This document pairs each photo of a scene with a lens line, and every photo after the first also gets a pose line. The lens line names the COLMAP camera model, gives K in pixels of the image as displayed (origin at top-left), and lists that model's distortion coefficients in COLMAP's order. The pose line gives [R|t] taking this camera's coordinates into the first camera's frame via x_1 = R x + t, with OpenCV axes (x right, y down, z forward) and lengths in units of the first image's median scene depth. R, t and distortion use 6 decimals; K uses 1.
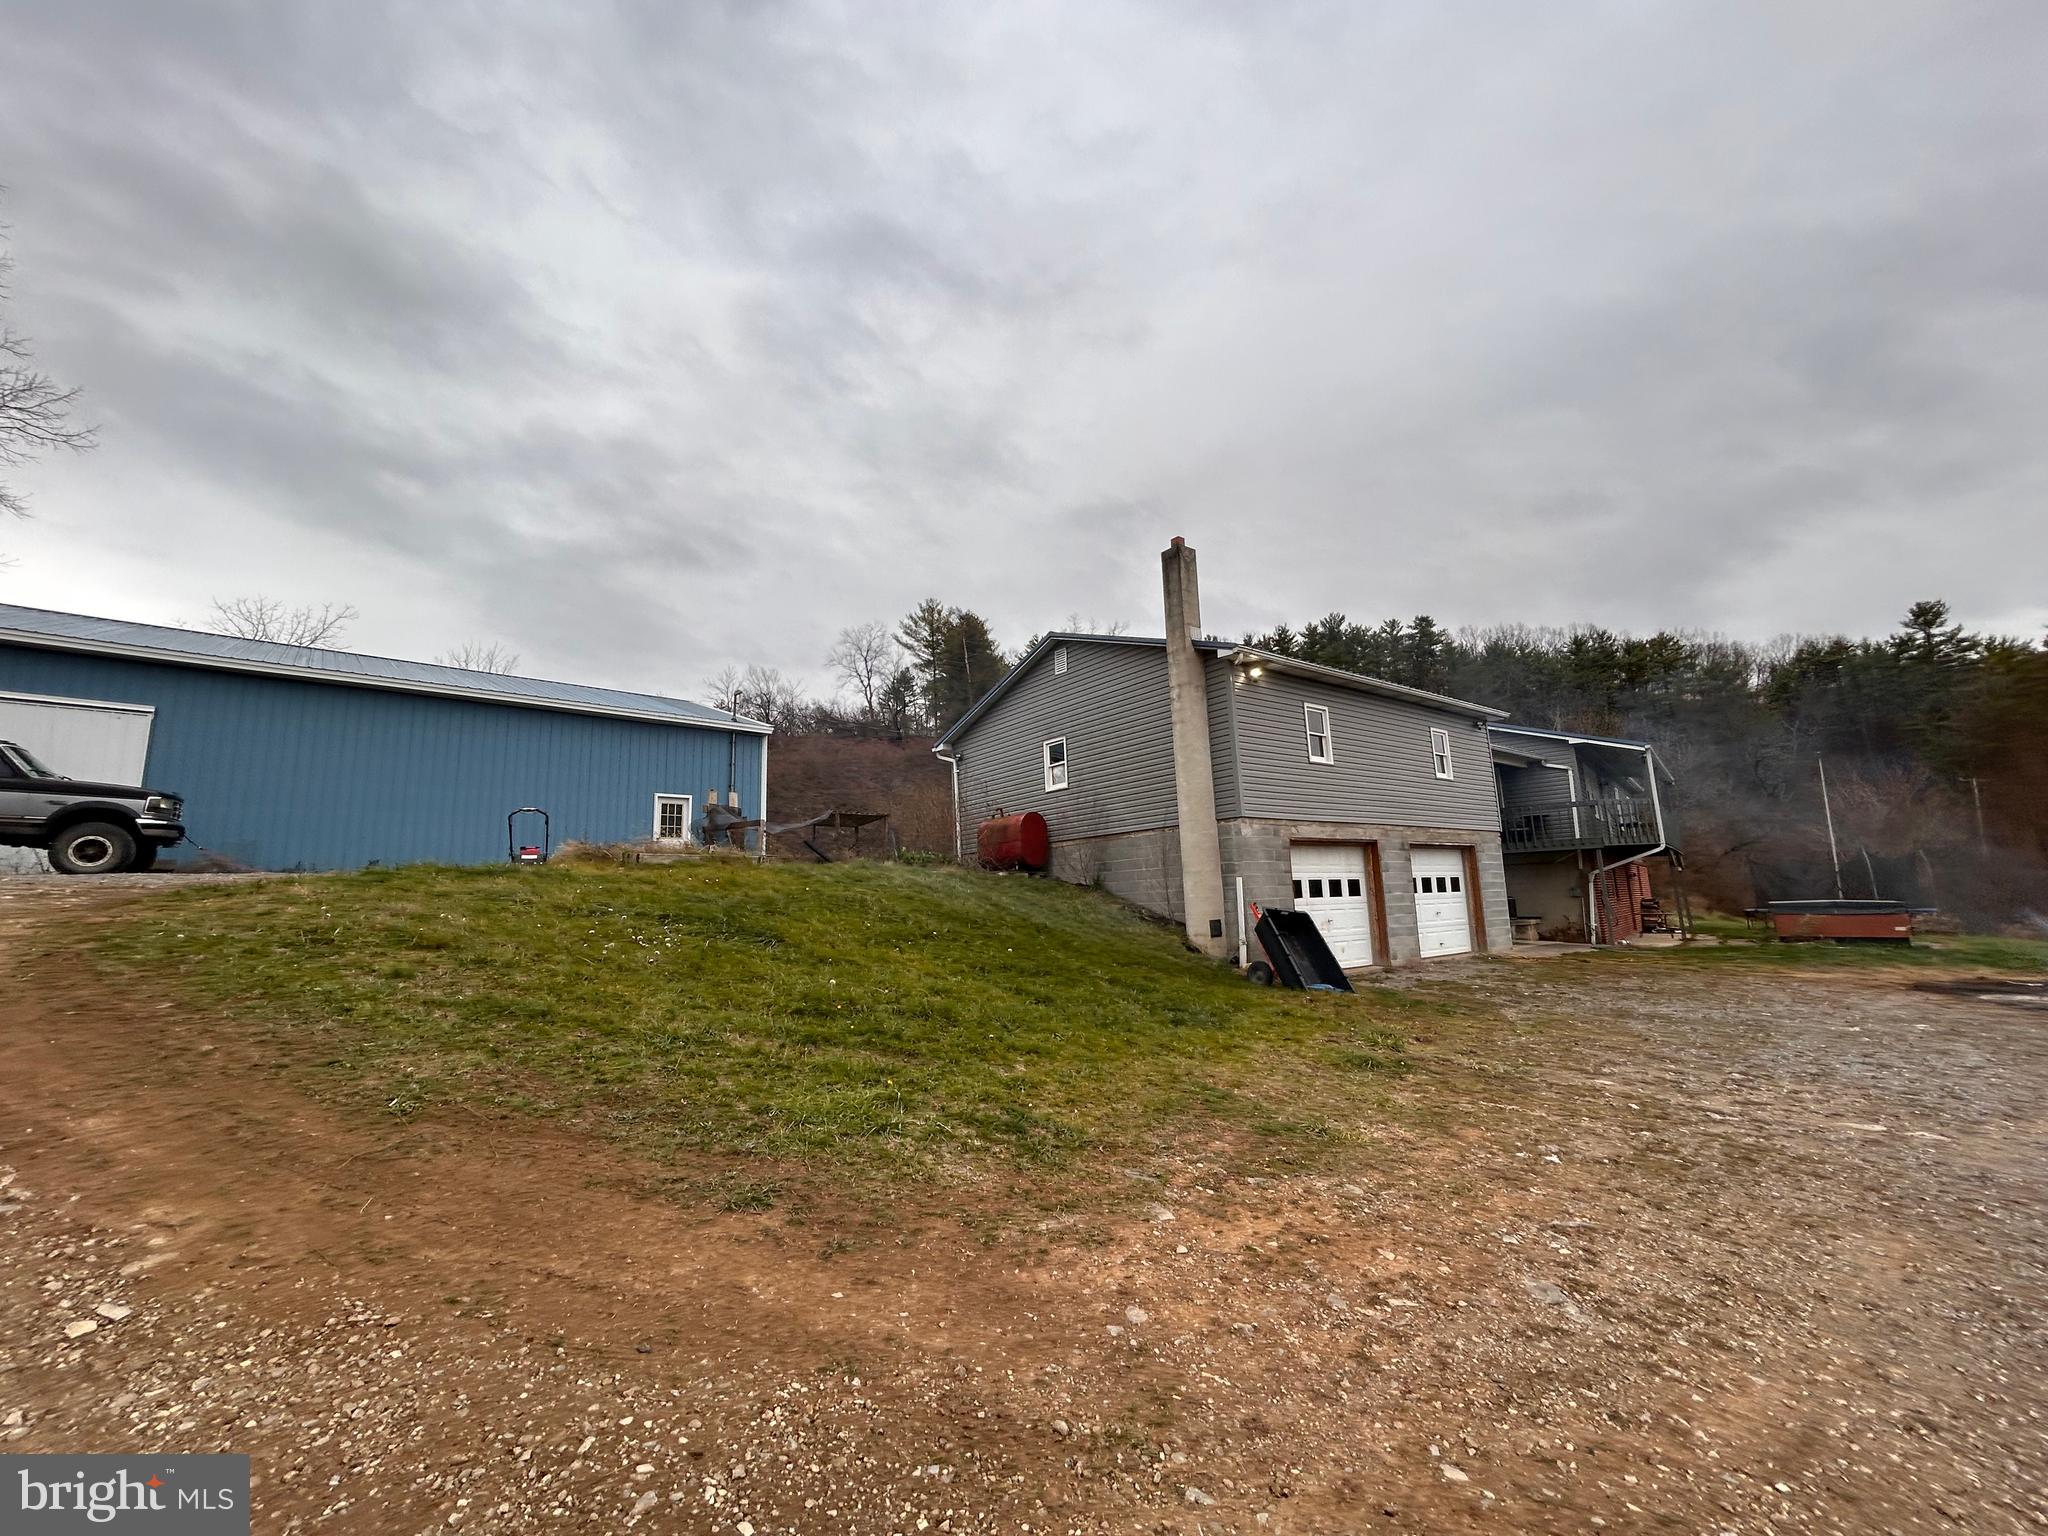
lens RADIAL K [[819.3, 0, 1024.0], [0, 819.3, 768.0], [0, 0, 1]] dist [-0.000812, -0.000180]
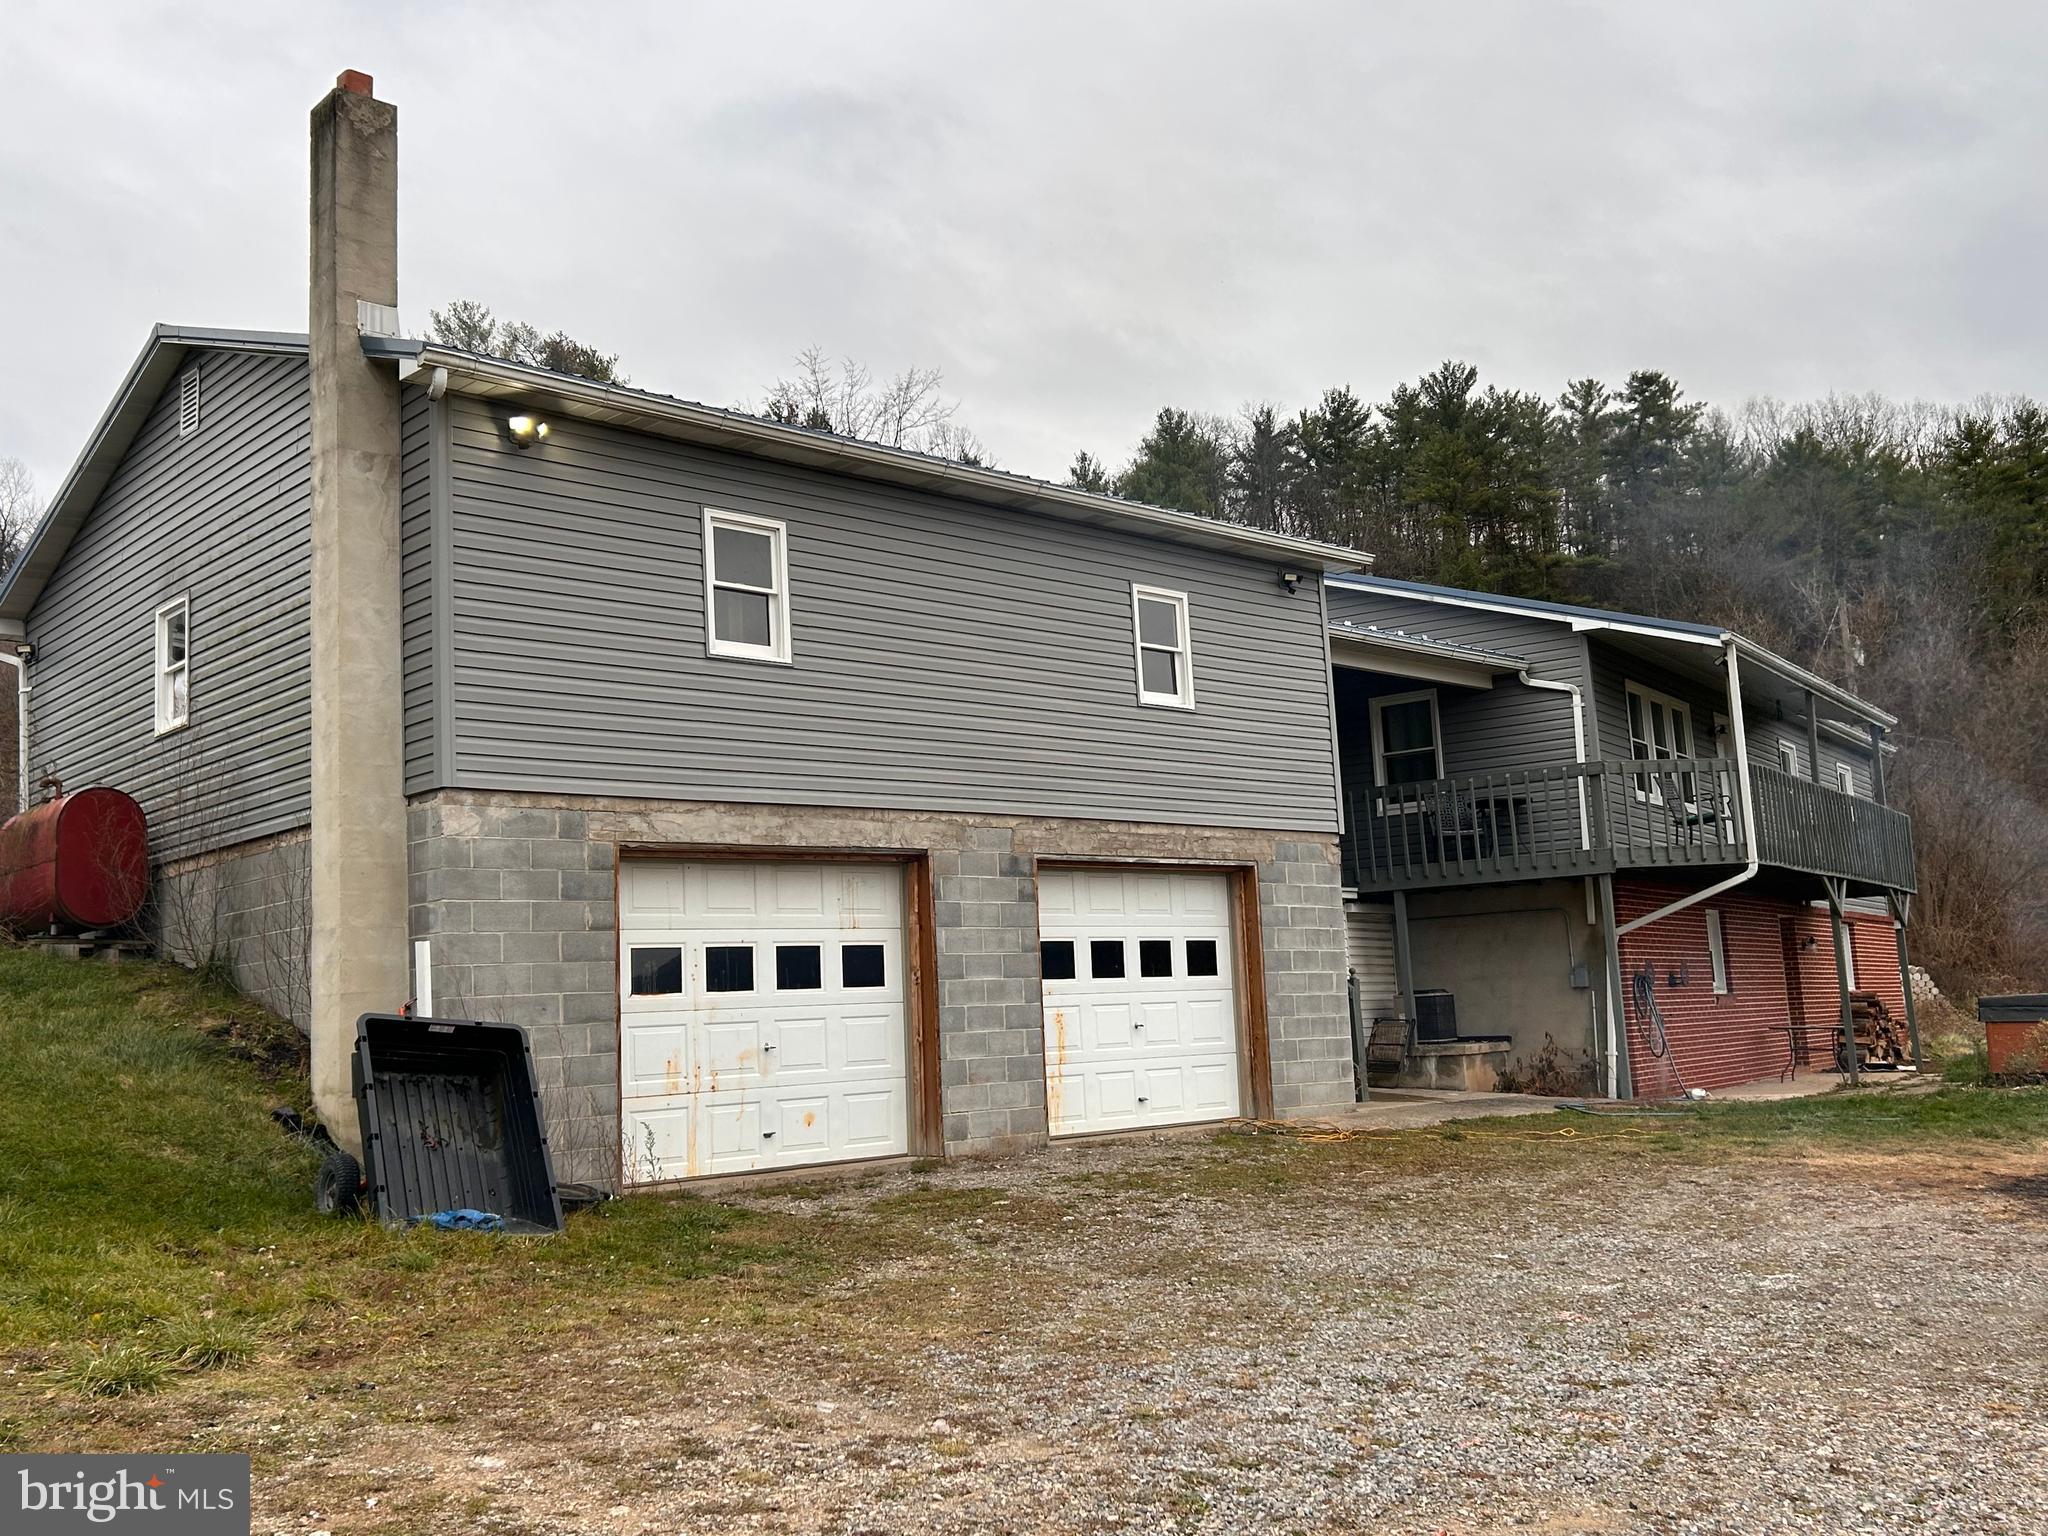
lens RADIAL K [[1890.4, 0, 1024.0], [0, 1890.4, 768.0], [0, 0, 1]] dist [0.066591, -0.018545]
pose [[0.993799, -0.001980, 0.111170, 0.315844], [-0.000922, 0.999660, 0.026044, 0.018843], [-0.111183, -0.025984, 0.993460, 0.046245]]
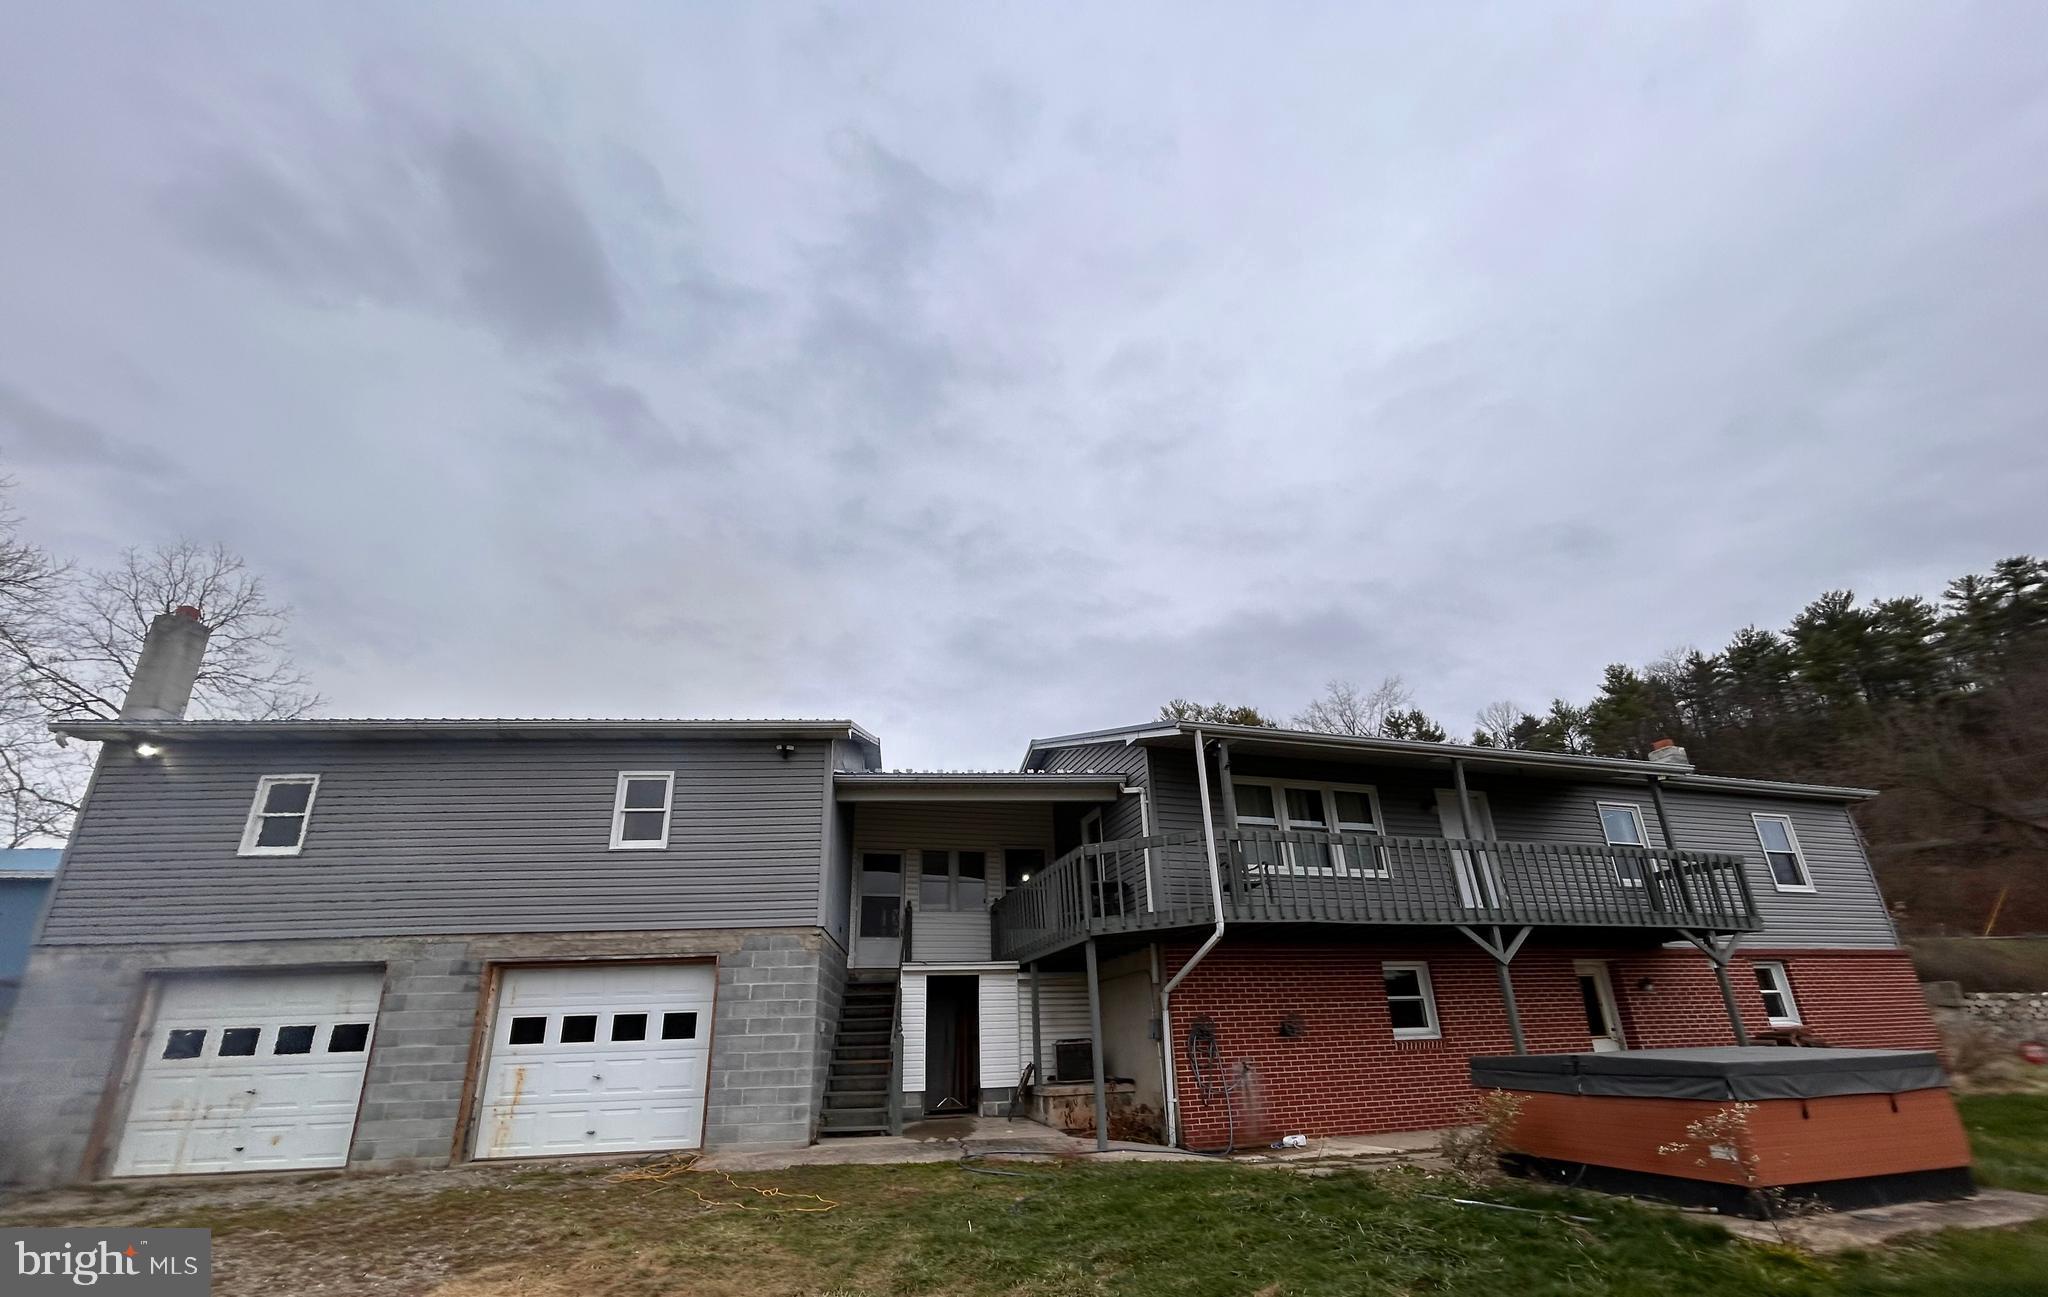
lens RADIAL K [[819.2, 0, 1024.1], [0, 819.2, 769.0], [0, 0, 1]] dist [-0.002085, -0.000071]
pose [[0.850330, -0.170223, -0.497960, 1.021037], [0.097353, 0.980791, -0.169032, 0.082036], [0.517167, 0.095255, 0.850567, 0.587310]]
